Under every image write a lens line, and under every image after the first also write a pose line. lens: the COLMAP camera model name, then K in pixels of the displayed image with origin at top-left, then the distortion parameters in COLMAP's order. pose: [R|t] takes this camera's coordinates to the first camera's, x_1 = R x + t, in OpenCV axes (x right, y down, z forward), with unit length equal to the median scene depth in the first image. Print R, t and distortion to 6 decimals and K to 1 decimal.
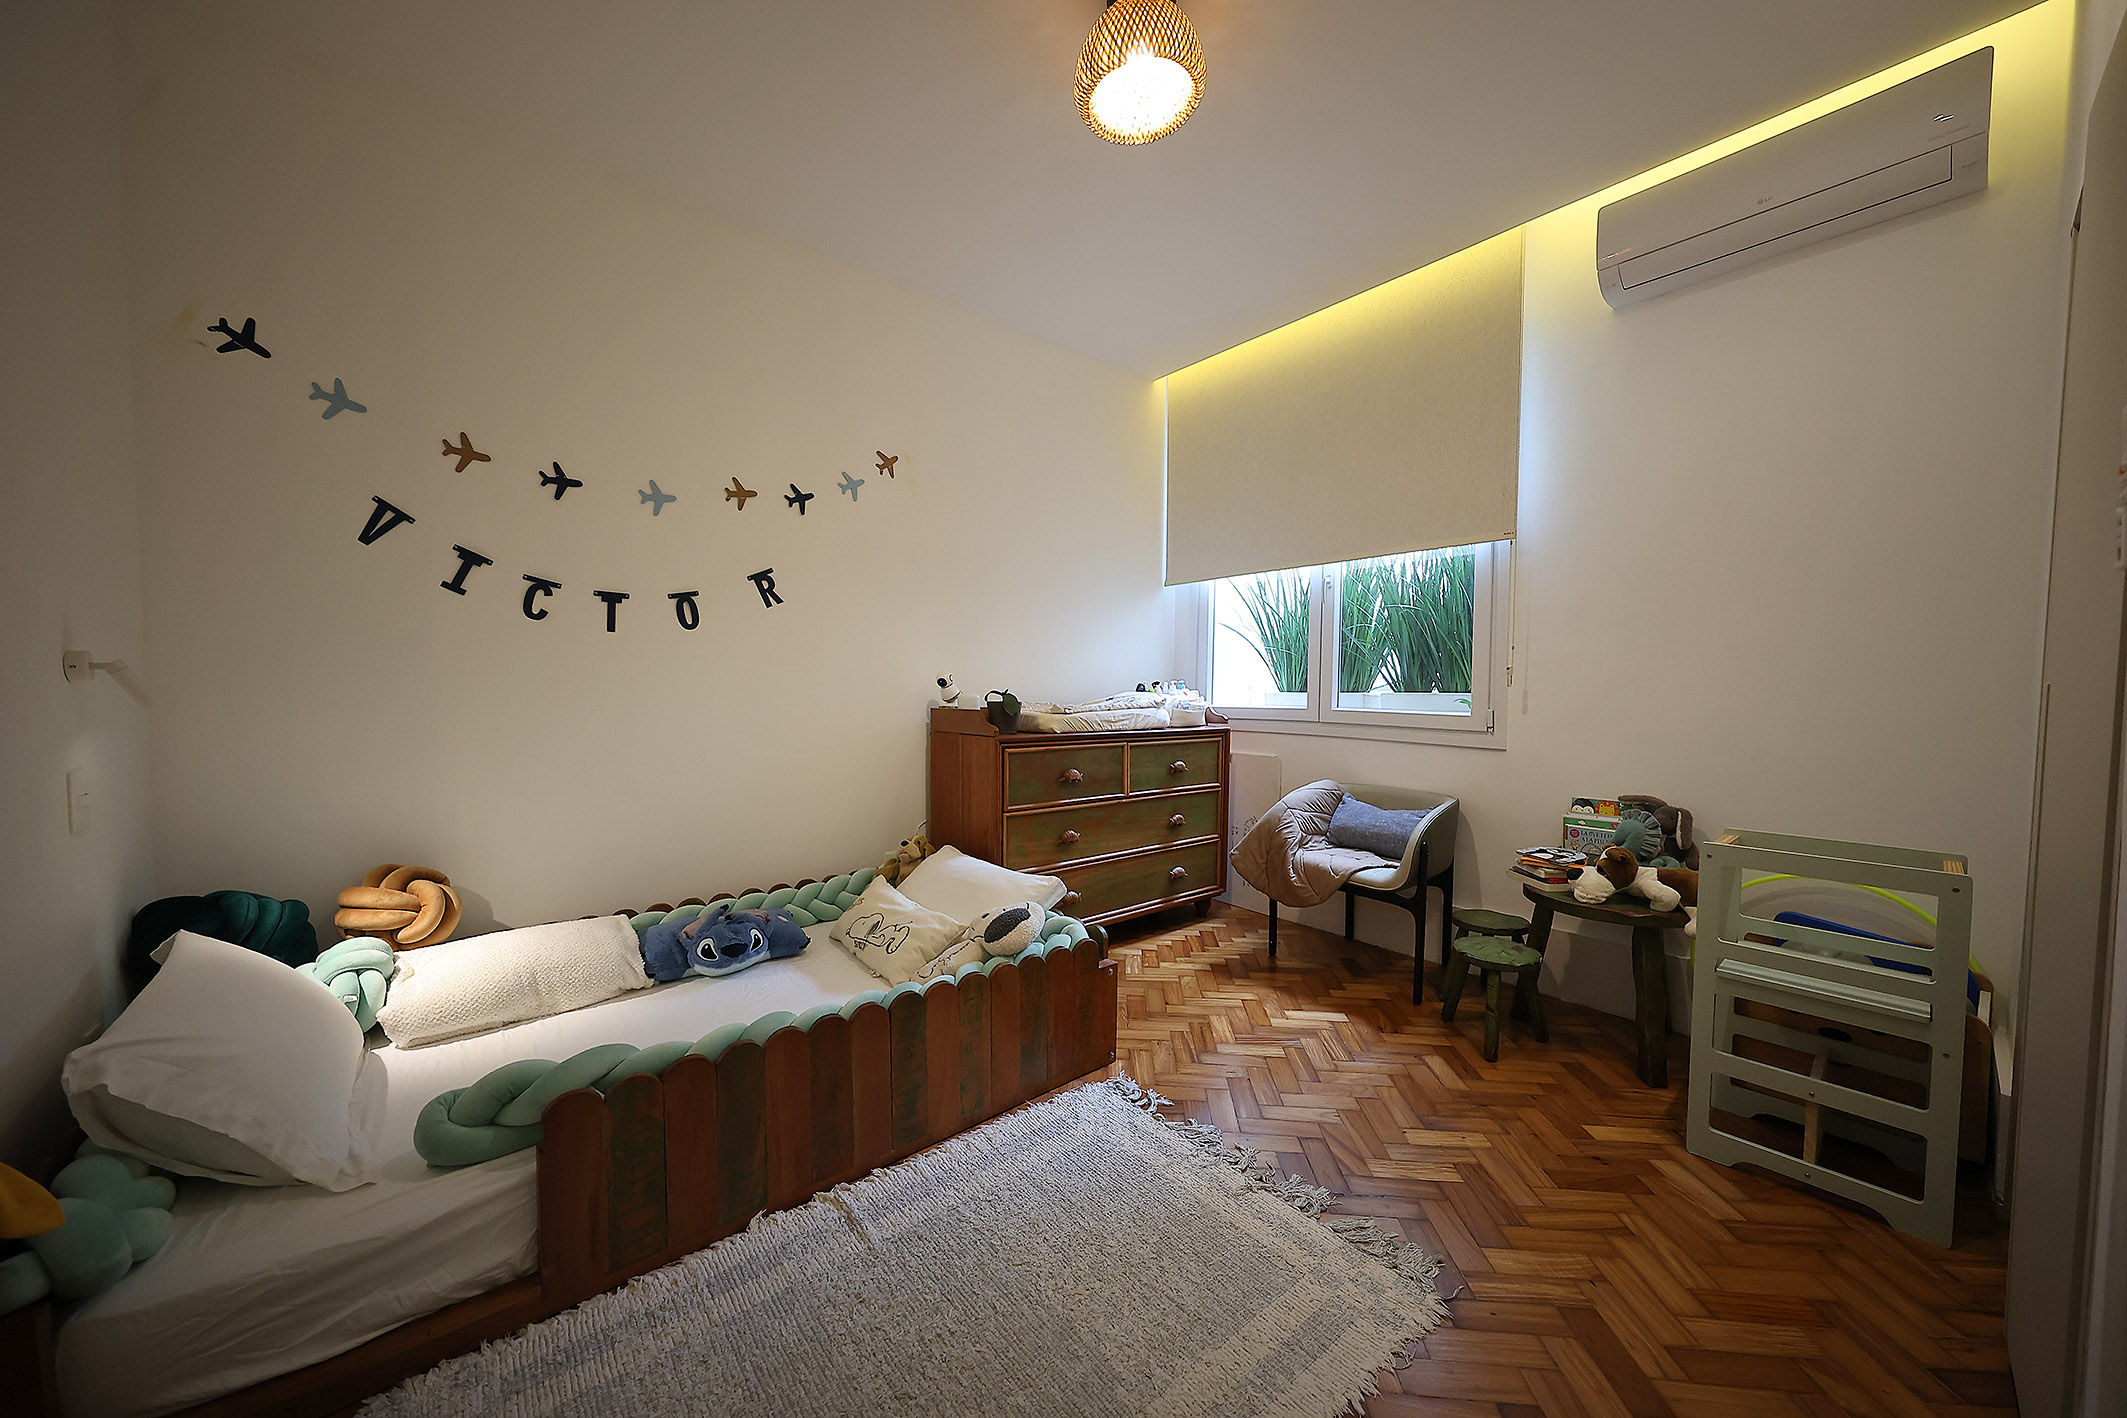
lens RADIAL K [[742.4, 0, 1058.6], [0, 742.4, 717.0], [0, 0, 1]] dist [-0.001187, -0.000229]
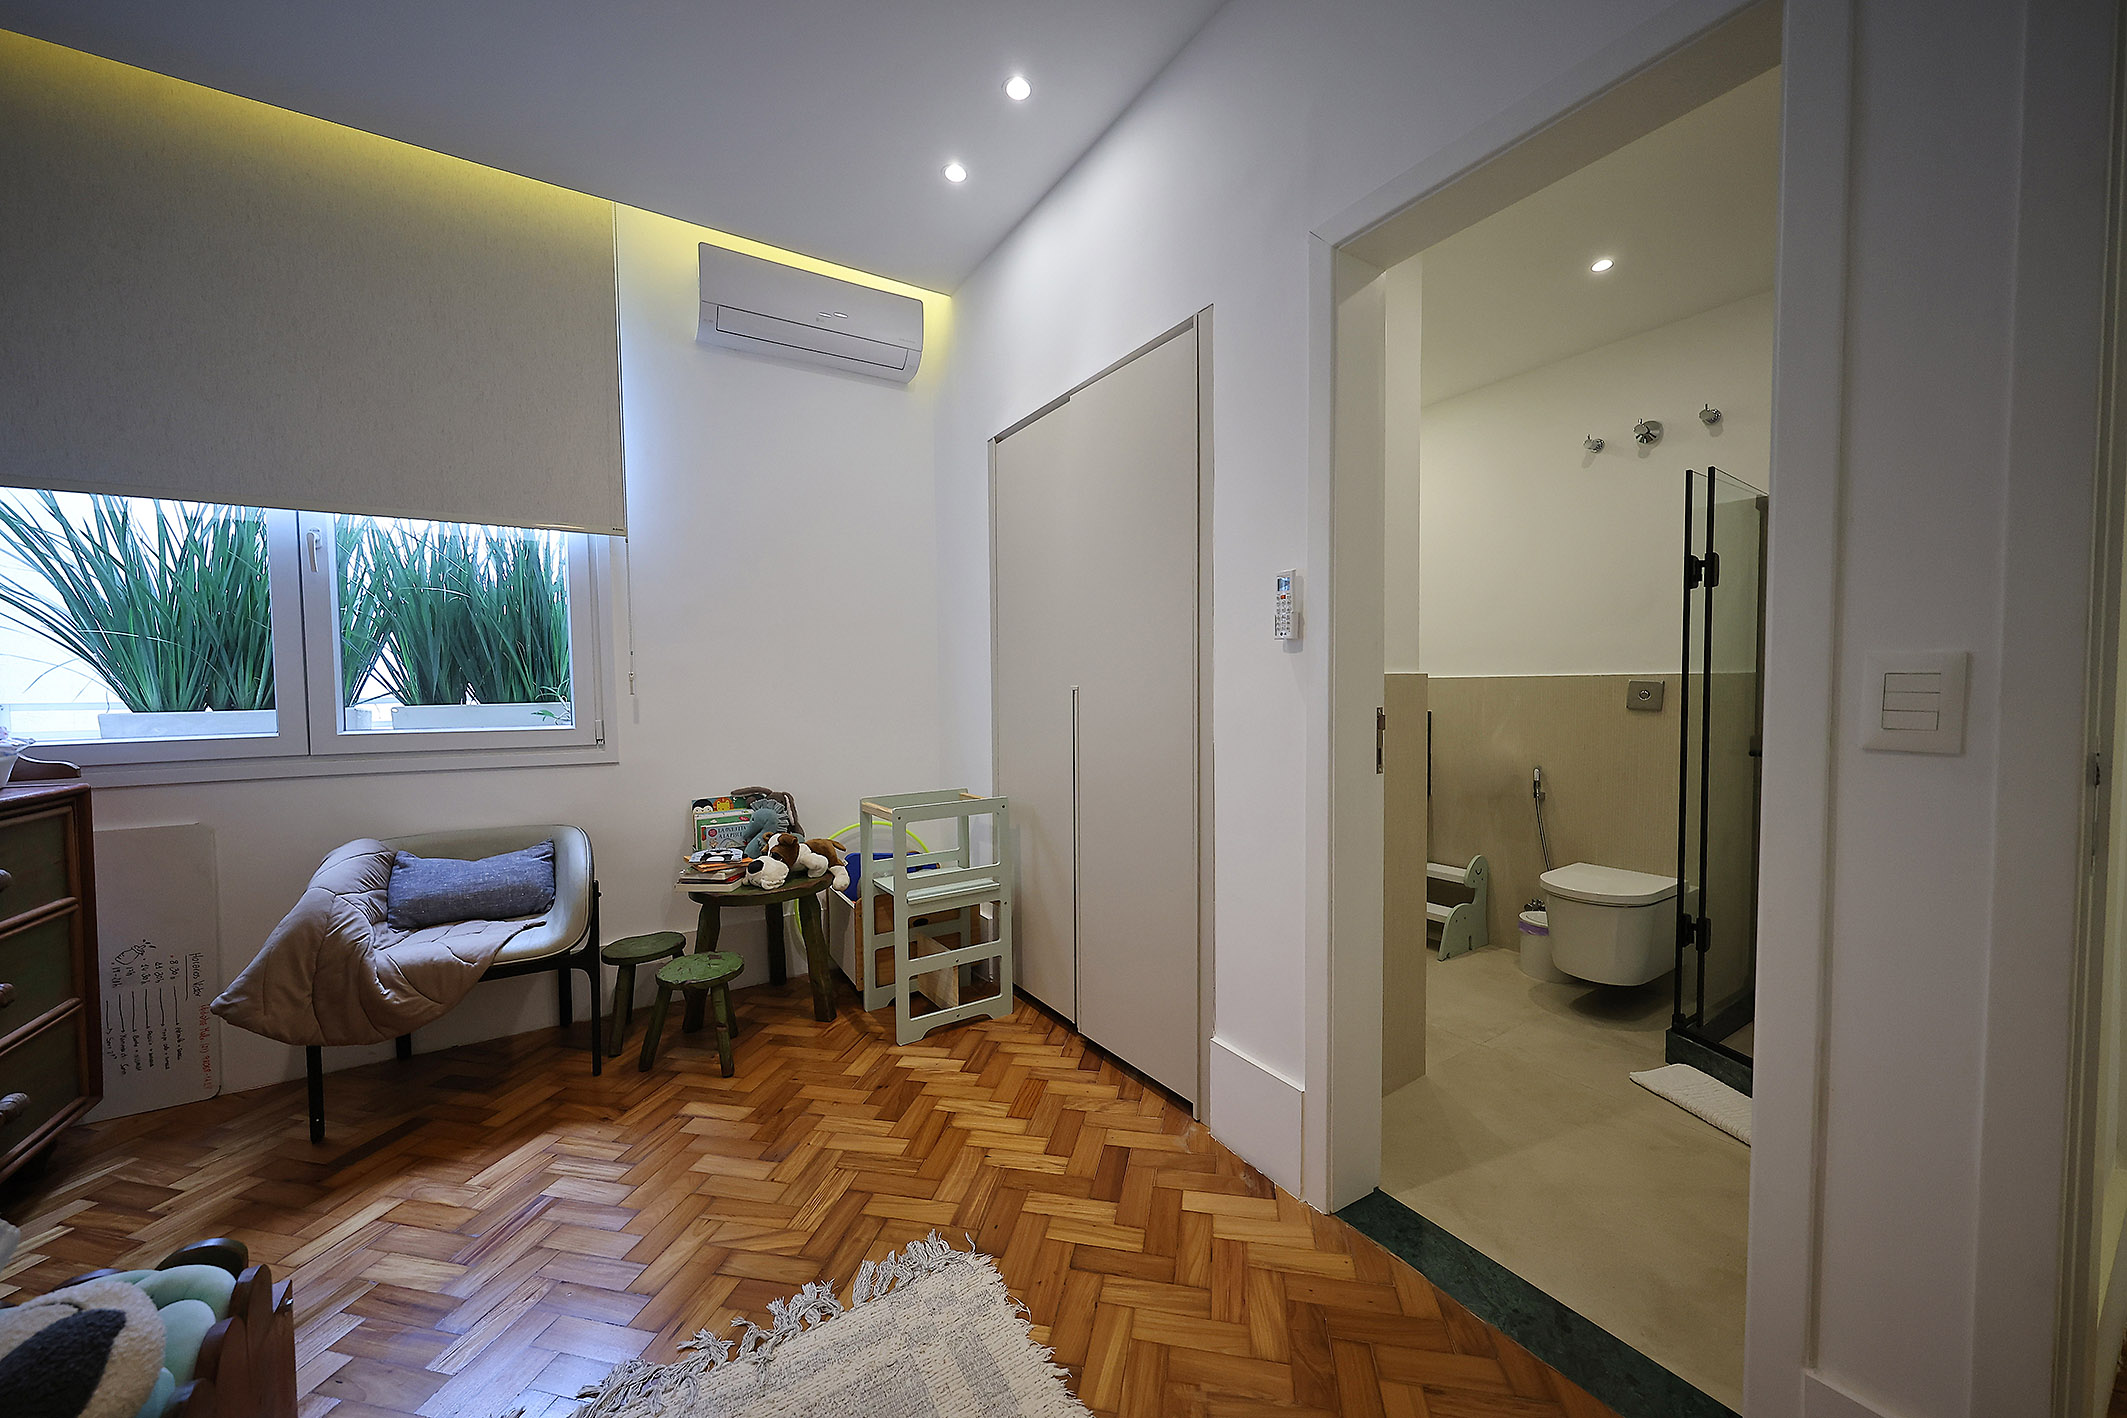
lens RADIAL K [[742.4, 0, 1058.6], [0, 742.4, 717.0], [0, 0, 1]] dist [-0.001187, -0.000229]
pose [[0.133904, -0.049424, 0.989761, -0.291539], [0.058172, 0.997425, 0.041937, -0.023622], [-0.989285, 0.051961, 0.136434, 0.394393]]
